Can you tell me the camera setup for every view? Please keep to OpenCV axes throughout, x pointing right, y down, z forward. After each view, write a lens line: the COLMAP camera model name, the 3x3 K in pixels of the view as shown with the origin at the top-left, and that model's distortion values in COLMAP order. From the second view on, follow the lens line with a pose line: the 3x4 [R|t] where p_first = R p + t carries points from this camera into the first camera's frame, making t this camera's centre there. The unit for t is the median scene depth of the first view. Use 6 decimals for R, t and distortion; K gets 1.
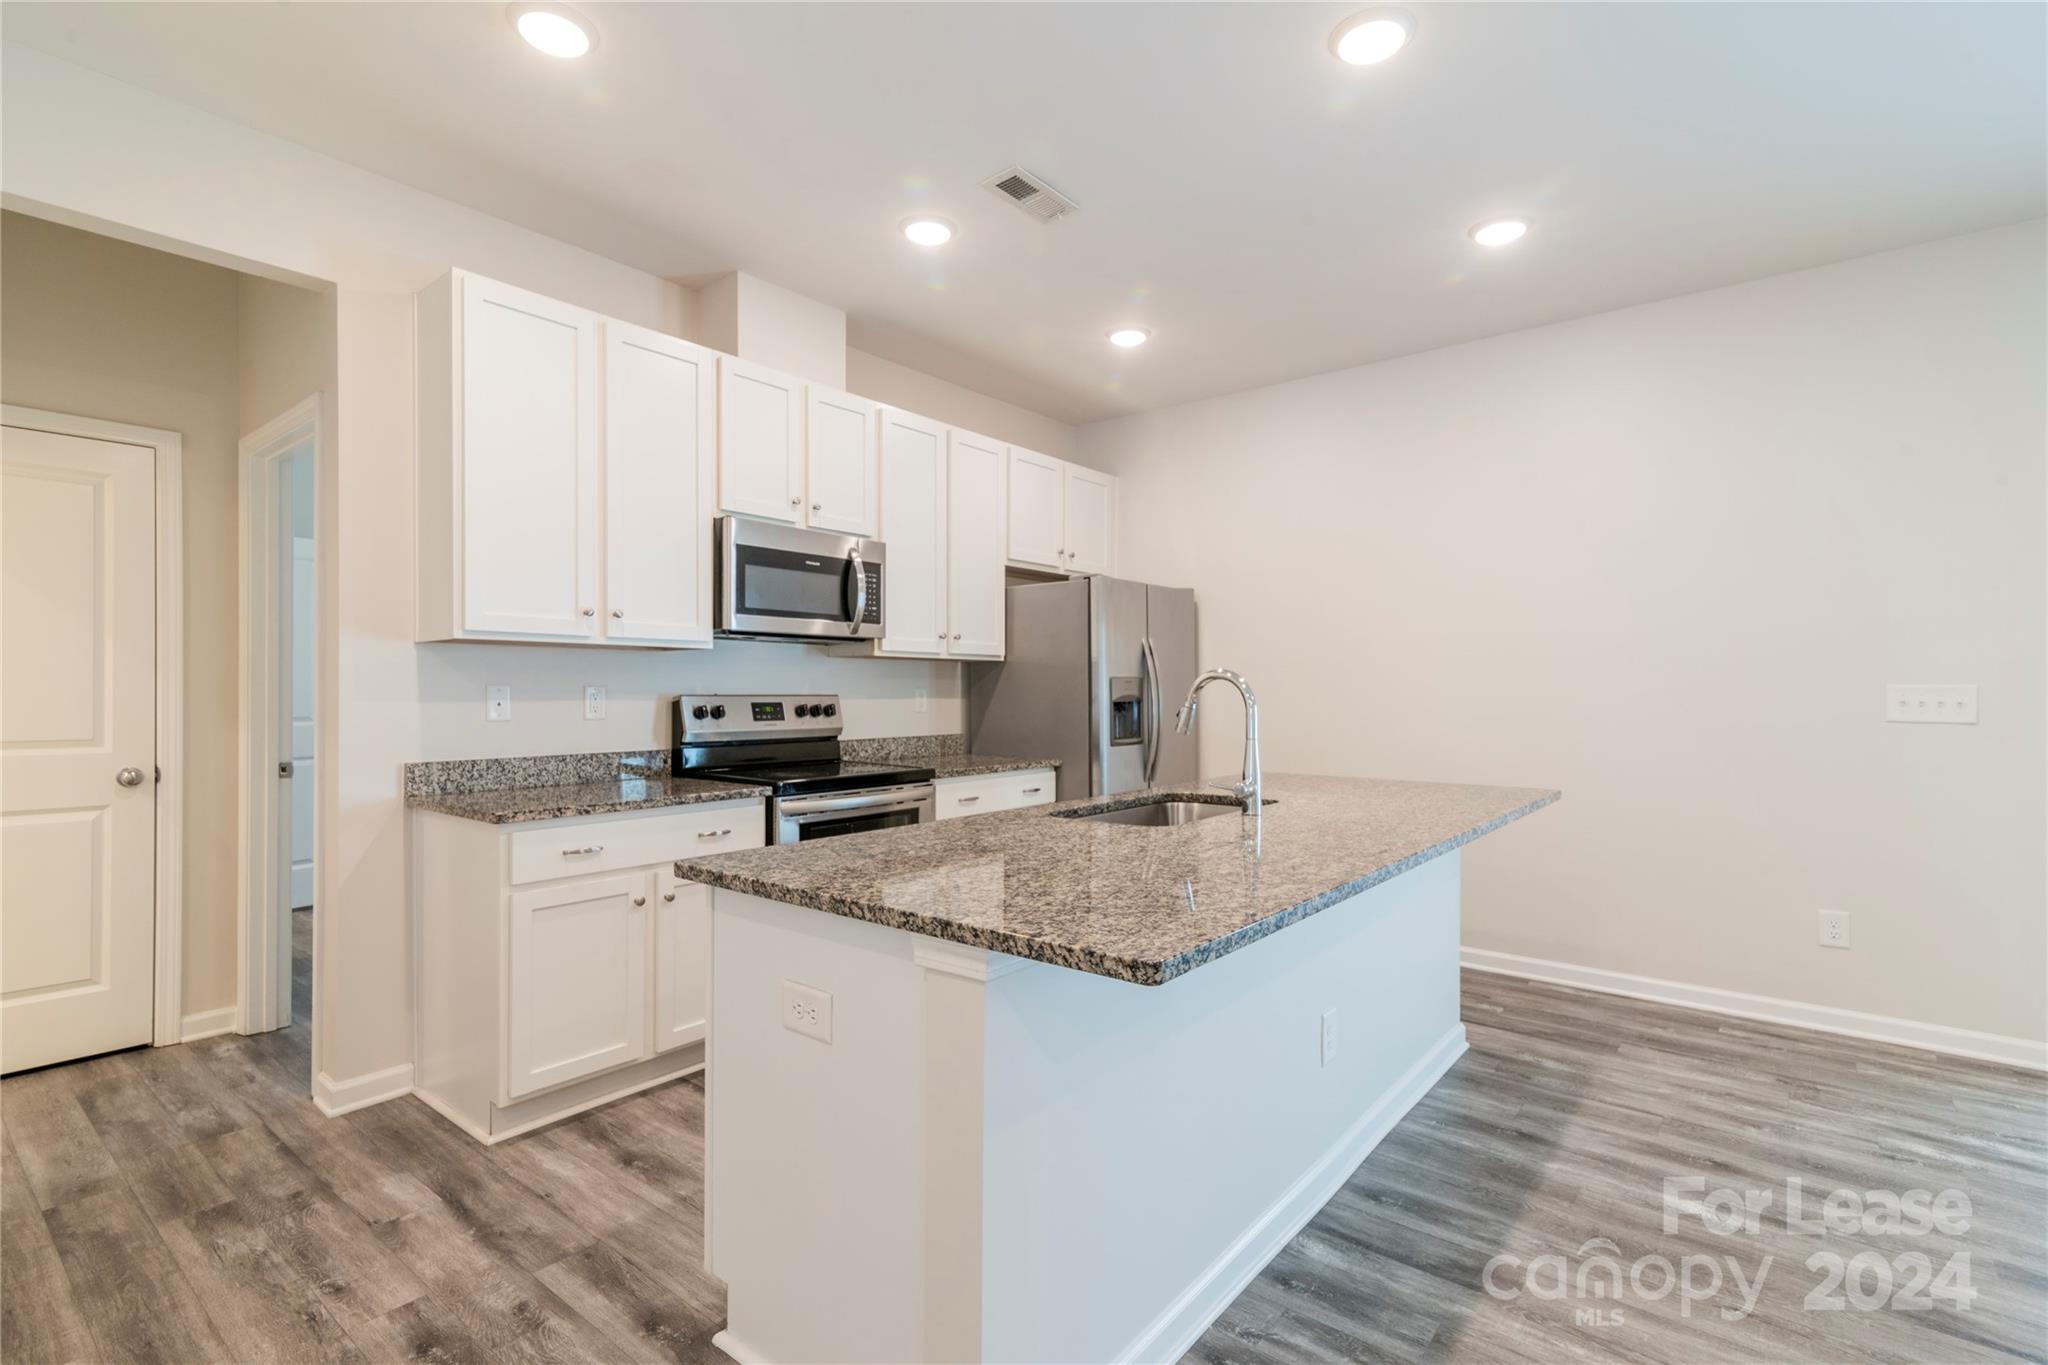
lens RADIAL K [[957.9, 0, 1029.0], [0, 957.9, 692.9], [0, 0, 1]] dist [0.015447, -0.002268]
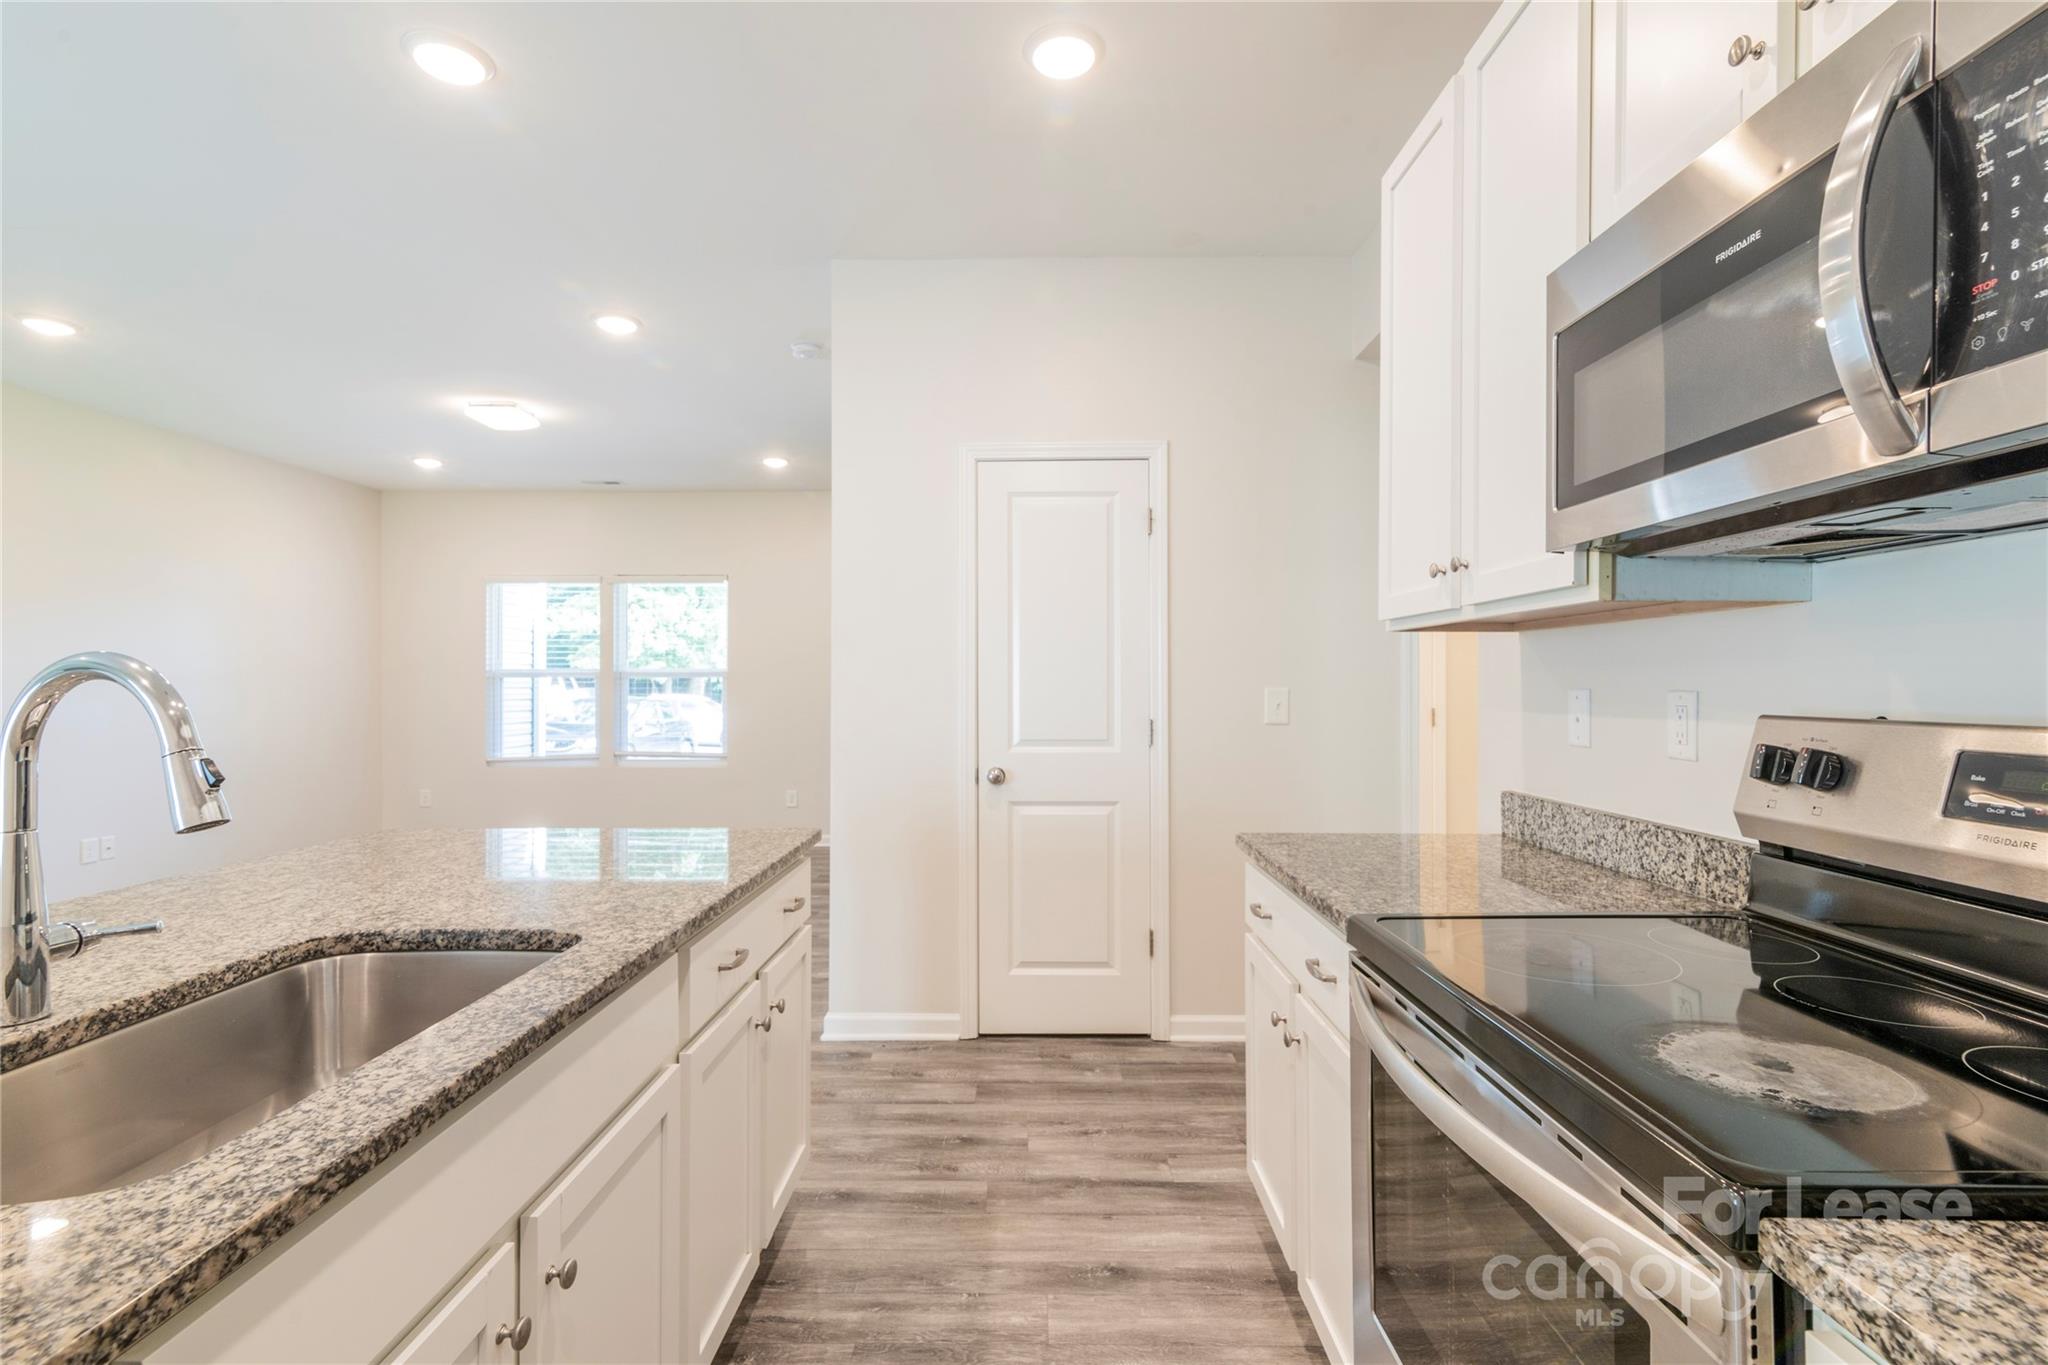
lens RADIAL K [[957.9, 0, 1020.1], [0, 957.9, 688.7], [0, 0, 1]] dist [0.015447, -0.002268]
pose [[-0.786356, 0.000633, -0.617774, 0.110321], [-0.002558, 0.999988, 0.004281, -0.009325], [0.617769, 0.004947, -0.786344, 1.129578]]
